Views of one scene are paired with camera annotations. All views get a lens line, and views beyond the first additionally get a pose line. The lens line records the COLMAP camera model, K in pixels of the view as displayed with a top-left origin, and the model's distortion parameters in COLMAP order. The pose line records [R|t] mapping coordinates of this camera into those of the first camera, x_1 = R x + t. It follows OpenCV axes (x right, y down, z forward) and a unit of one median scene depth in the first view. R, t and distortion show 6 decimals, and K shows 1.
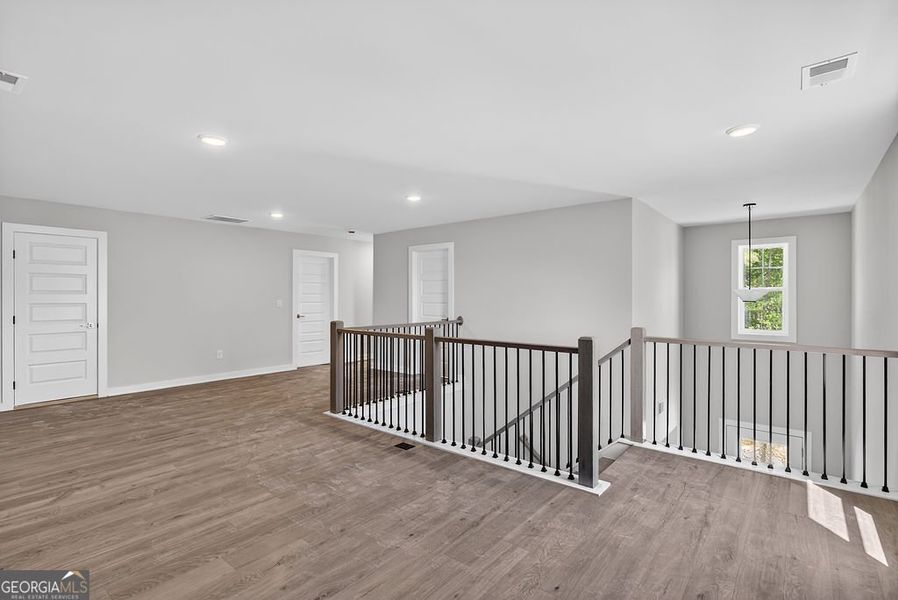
lens RADIAL K [[428.7, 0, 445.6], [0, 428.7, 300.0], [0, 0, 1]] dist [0.000423, -0.000735]
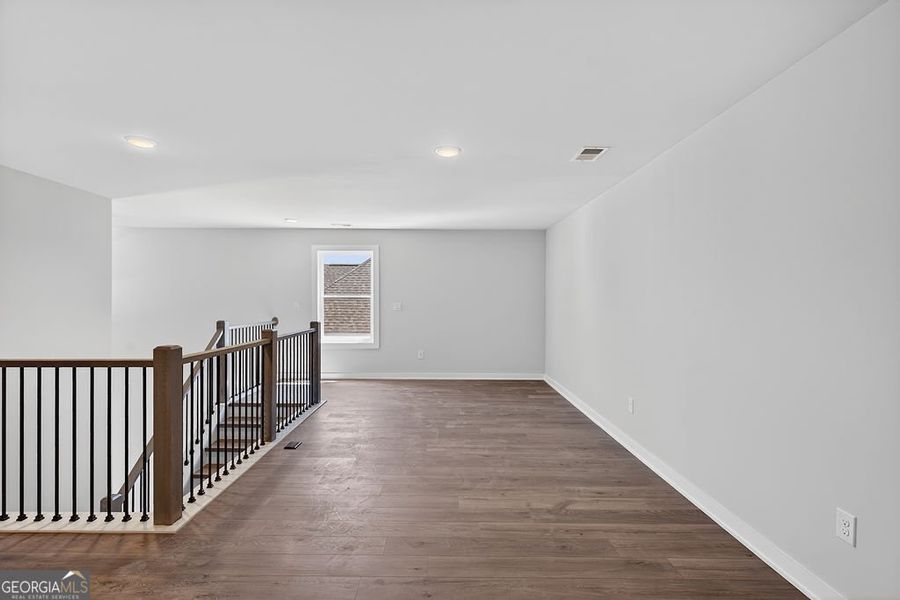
lens RADIAL K [[429.6, 0, 446.6], [0, 429.6, 300.0], [0, 0, 1]] dist [0.000423, -0.000735]
pose [[-0.643943, -0.004188, 0.765062, -1.086712], [-0.000902, 0.999988, 0.004715, -0.009725], [-0.765073, 0.002346, -0.643940, 1.349213]]
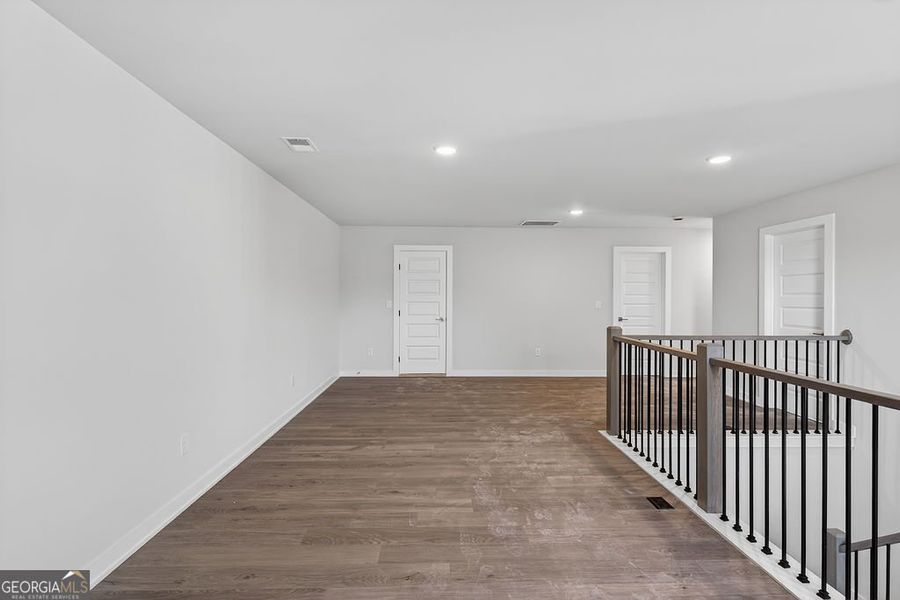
lens RADIAL K [[429.6, 0, 446.6], [0, 429.6, 300.0], [0, 0, 1]] dist [0.000423, -0.000735]
pose [[0.657843, 0.009261, -0.753098, 0.209241], [-0.010630, 0.999939, 0.003012, -0.002932], [0.753080, 0.006024, 0.657901, 0.239169]]
